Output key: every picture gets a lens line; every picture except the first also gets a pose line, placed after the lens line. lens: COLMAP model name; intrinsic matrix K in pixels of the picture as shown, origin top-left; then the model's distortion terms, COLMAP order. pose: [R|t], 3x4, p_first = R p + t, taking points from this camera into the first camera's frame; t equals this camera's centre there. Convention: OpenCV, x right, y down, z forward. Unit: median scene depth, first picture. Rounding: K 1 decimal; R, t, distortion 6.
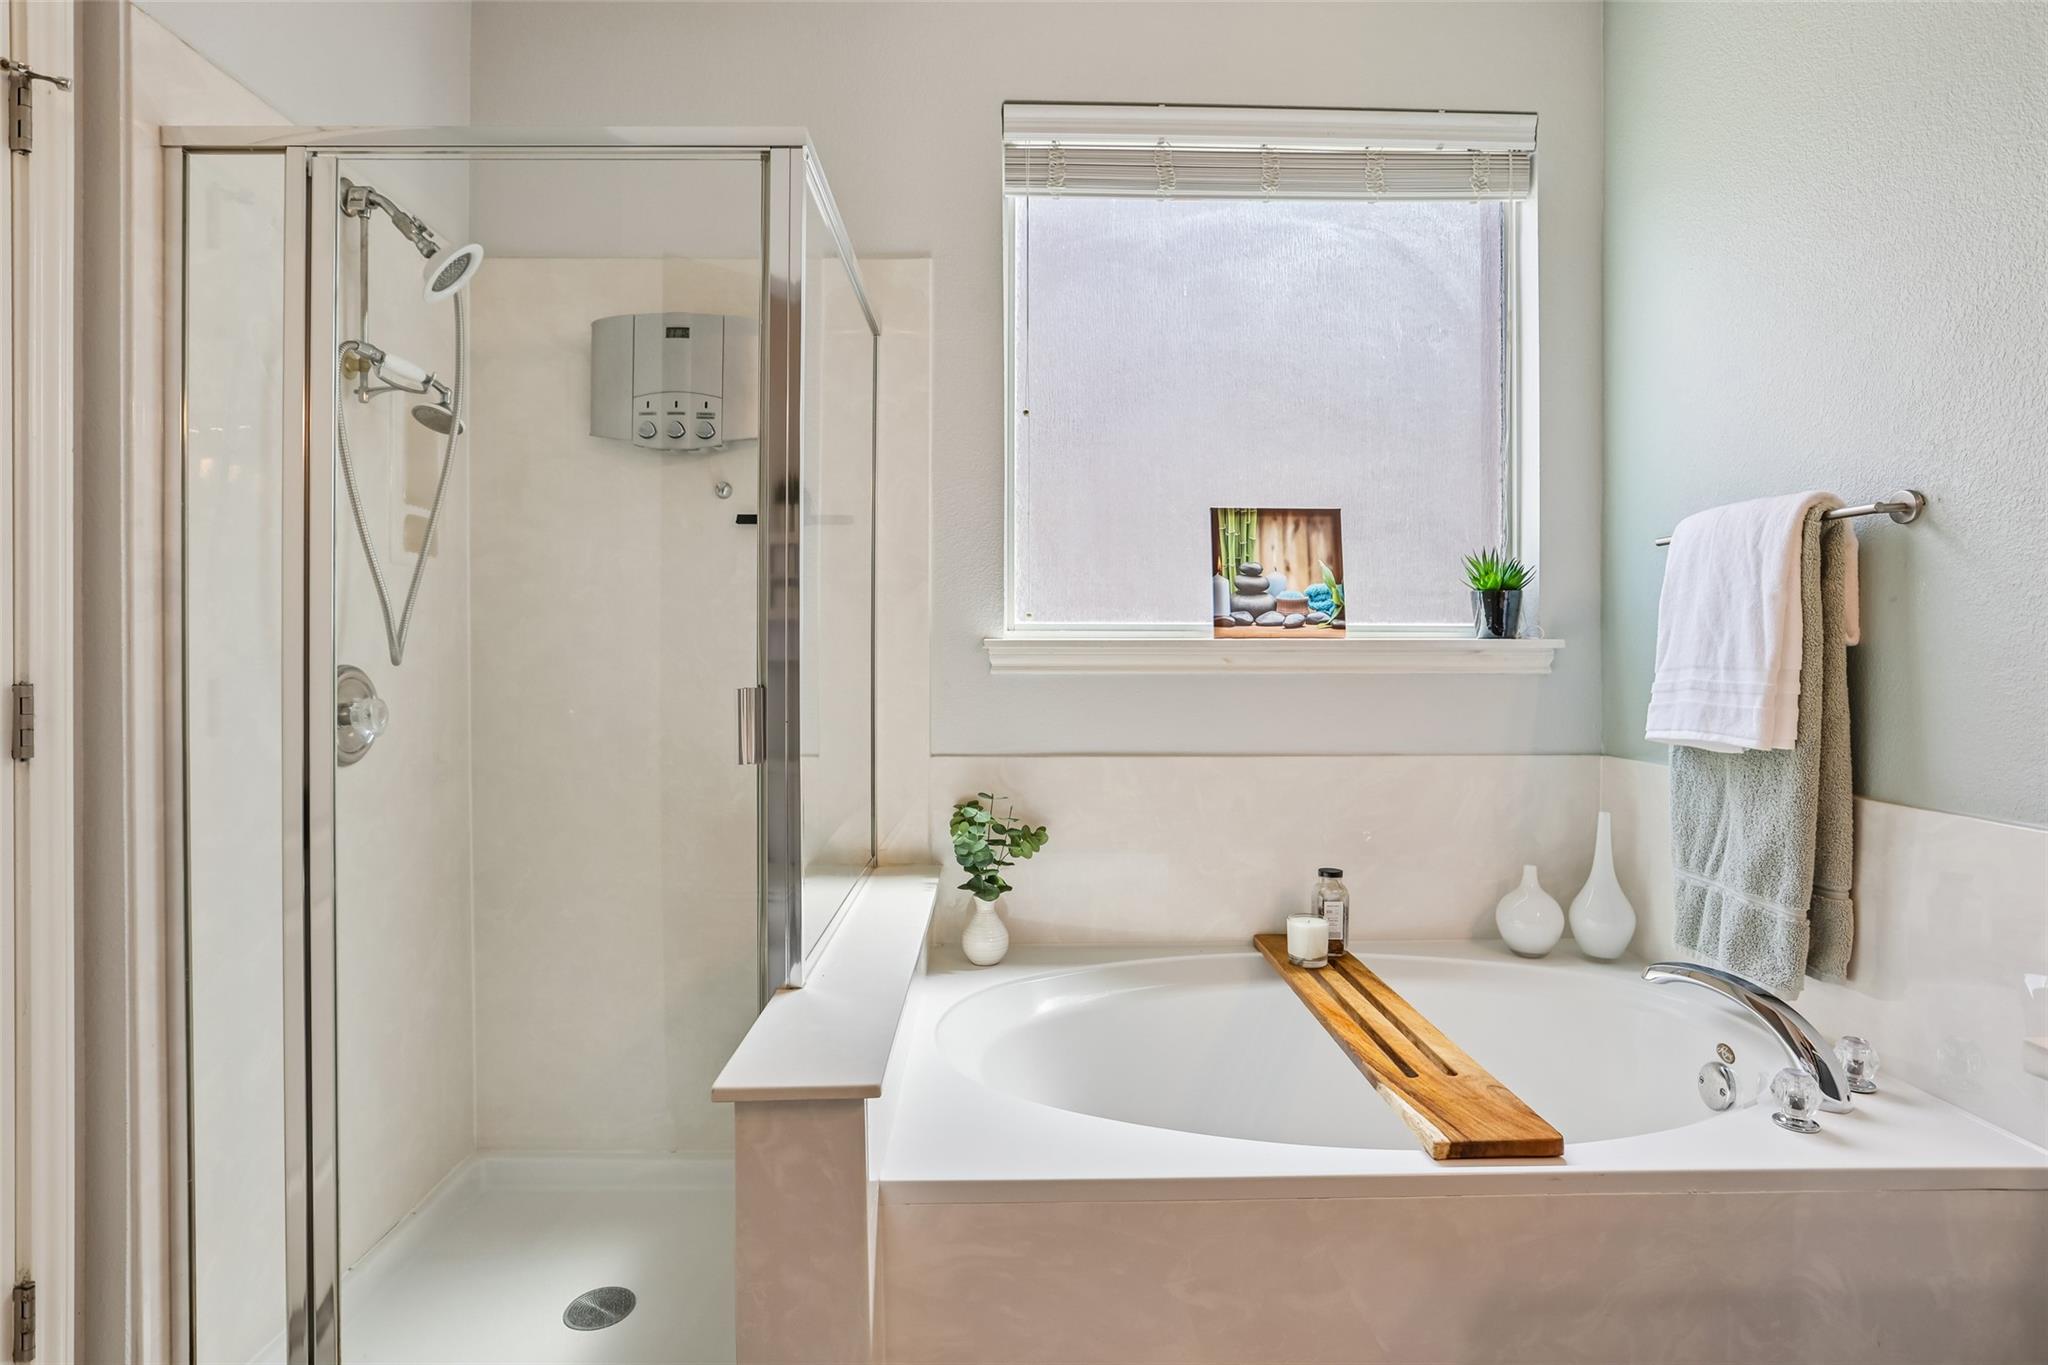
lens RADIAL K [[1045.5, 0, 1029.3], [0, 1045.5, 668.9], [0, 0, 1]] dist [-0.043629, 0.014814]
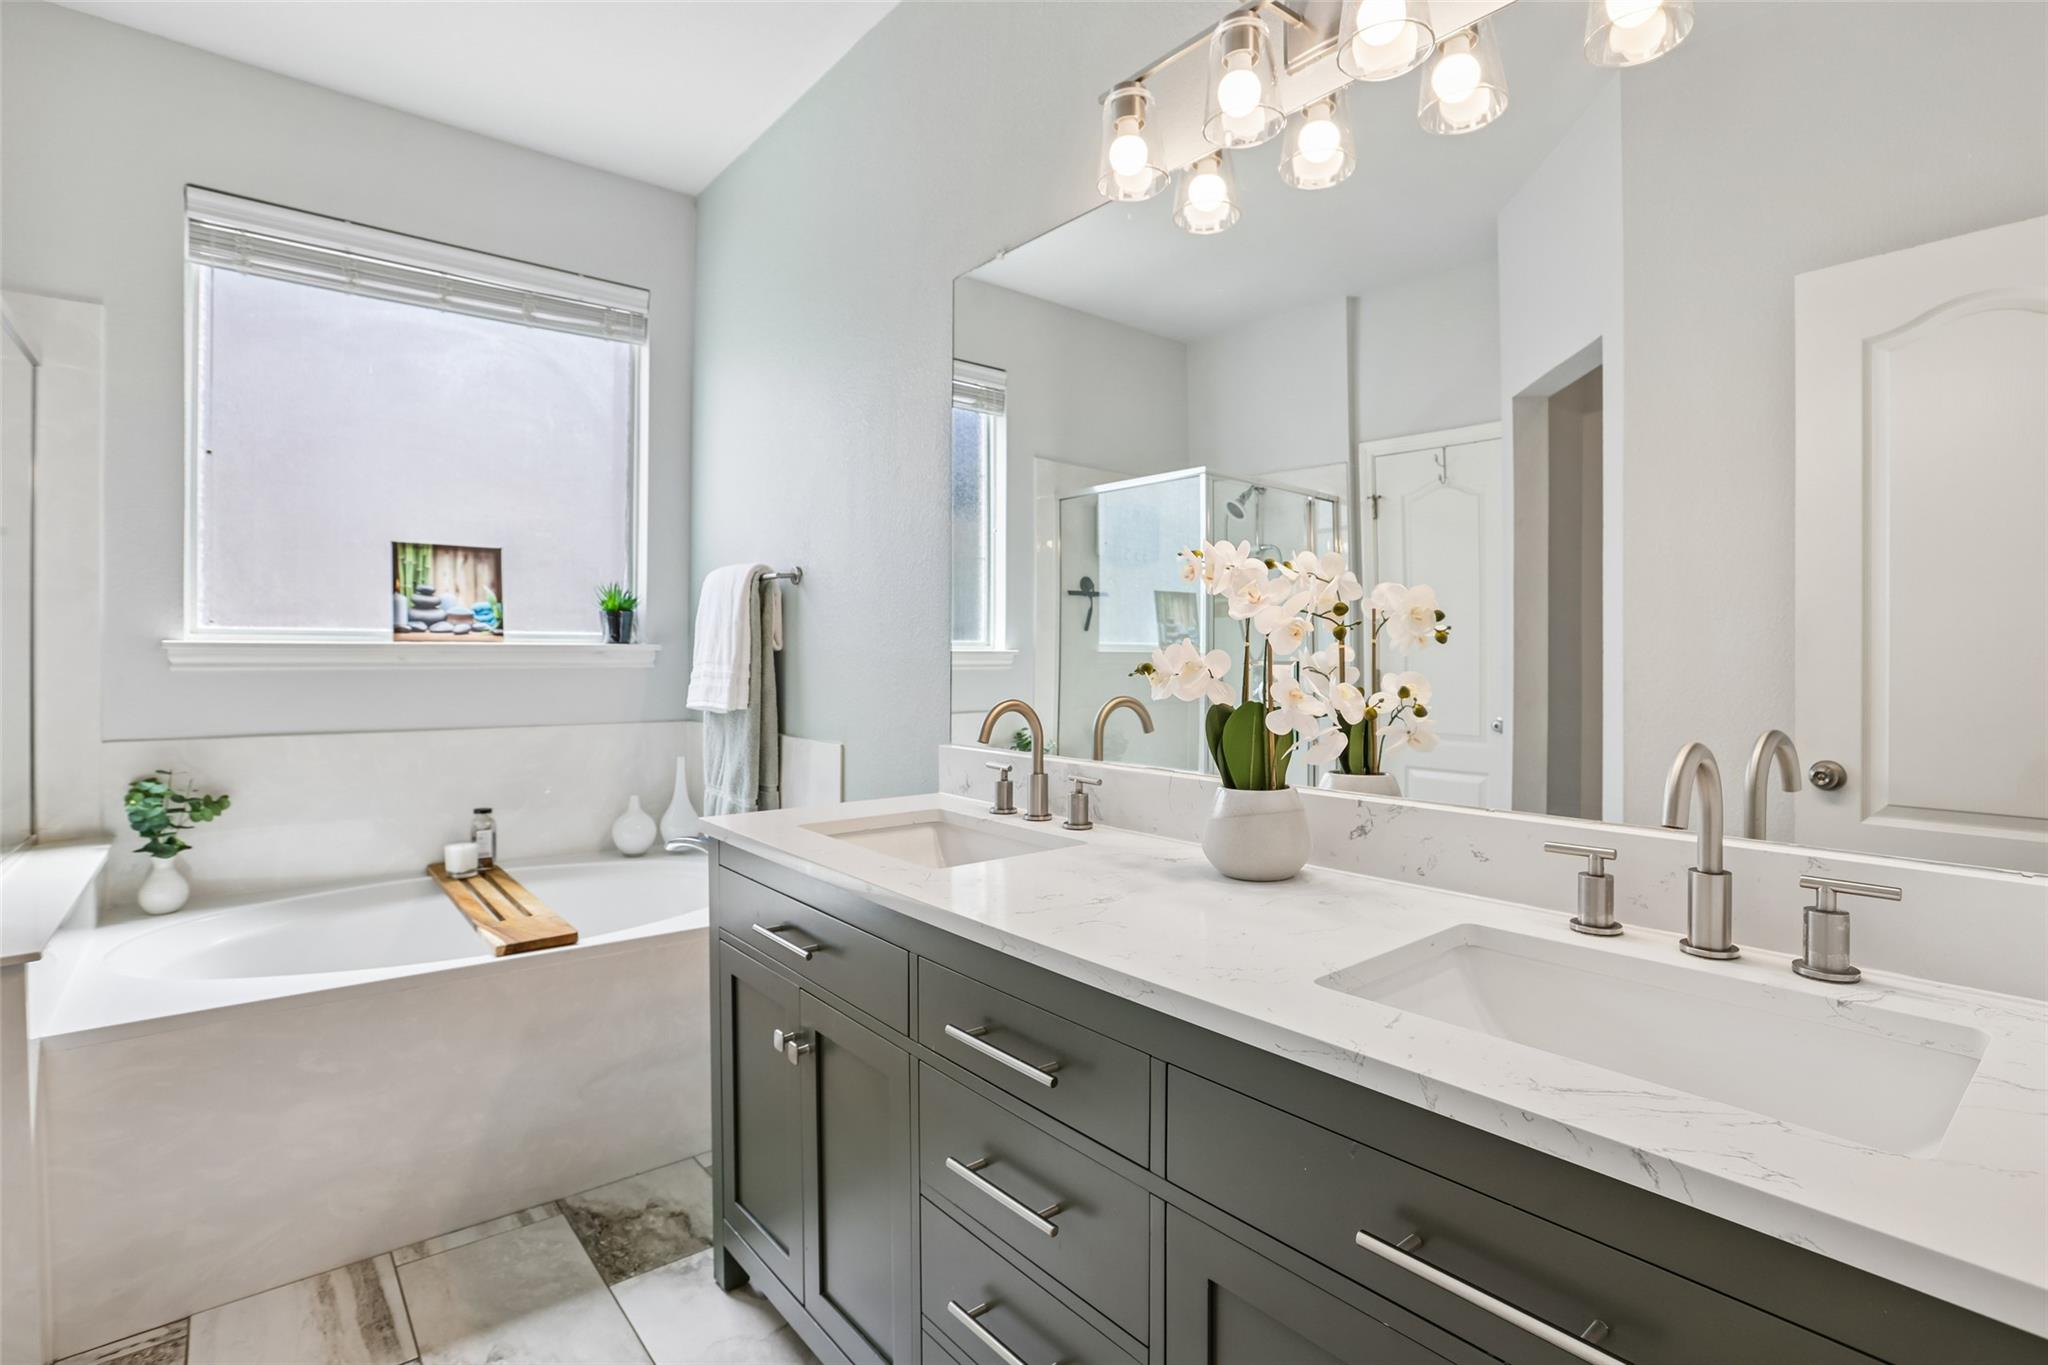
lens RADIAL K [[961.6, 0, 1009.8], [0, 961.6, 664.9], [0, 0, 1]] dist [-0.037214, 0.010294]
pose [[0.790218, -0.002944, 0.612818, 0.065069], [0.004852, 0.999987, -0.001454, 0.005171], [-0.612806, 0.004122, 0.790223, -0.436121]]
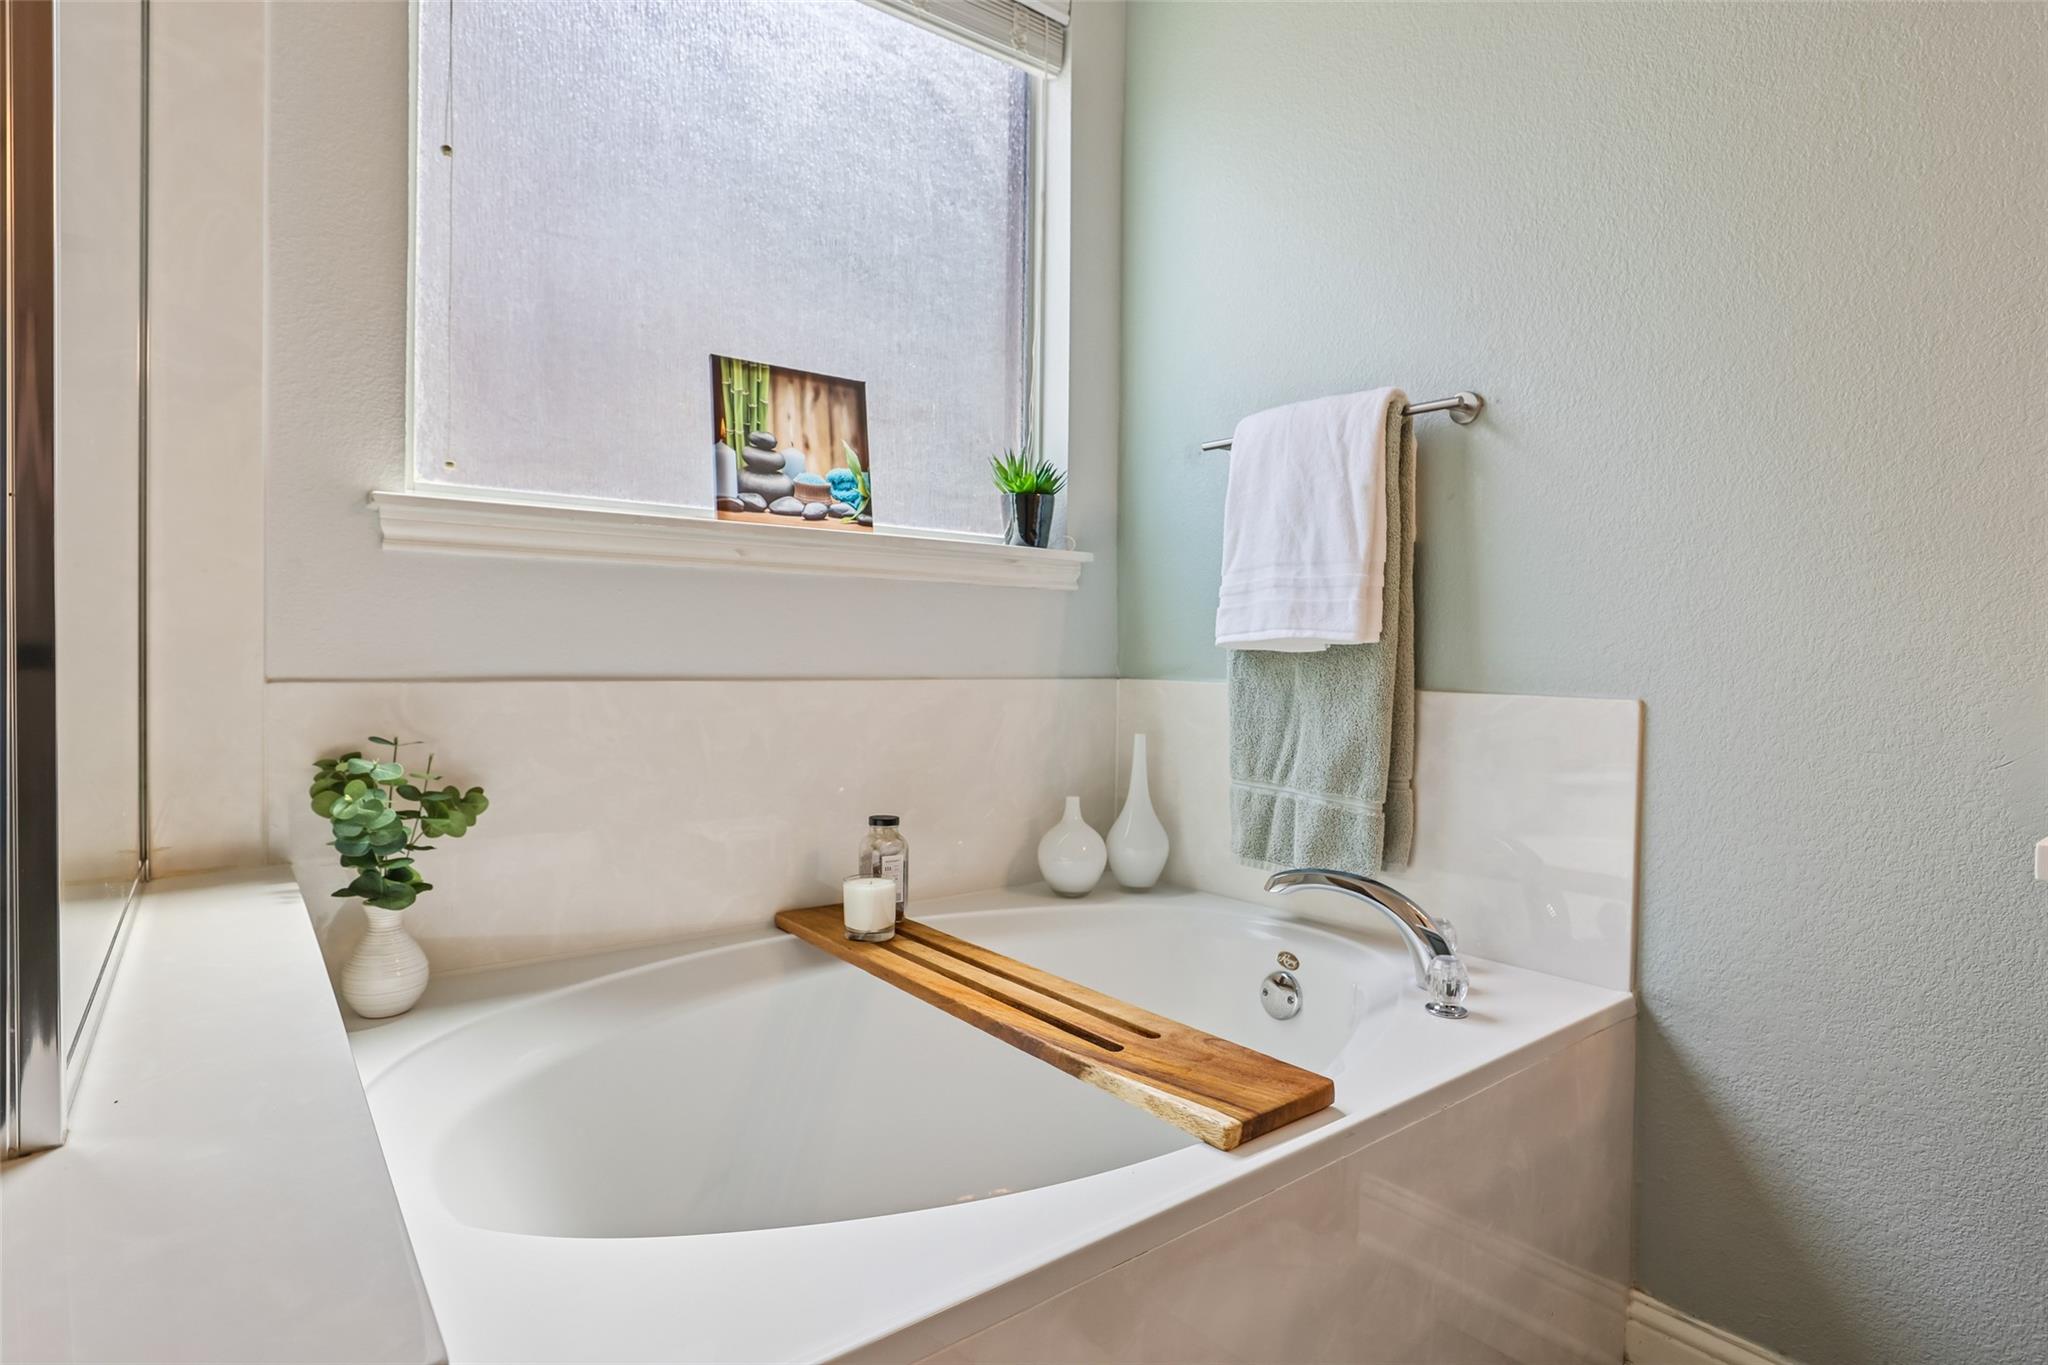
lens RADIAL K [[1045.5, 0, 1021.9], [0, 1045.5, 670.1], [0, 0, 1]] dist [-0.043629, 0.014814]
pose [[0.804231, -0.000740, 0.594317, -0.098623], [-0.004361, 0.999965, 0.007147, 0.073554], [-0.594301, -0.008339, 0.804199, 0.289088]]
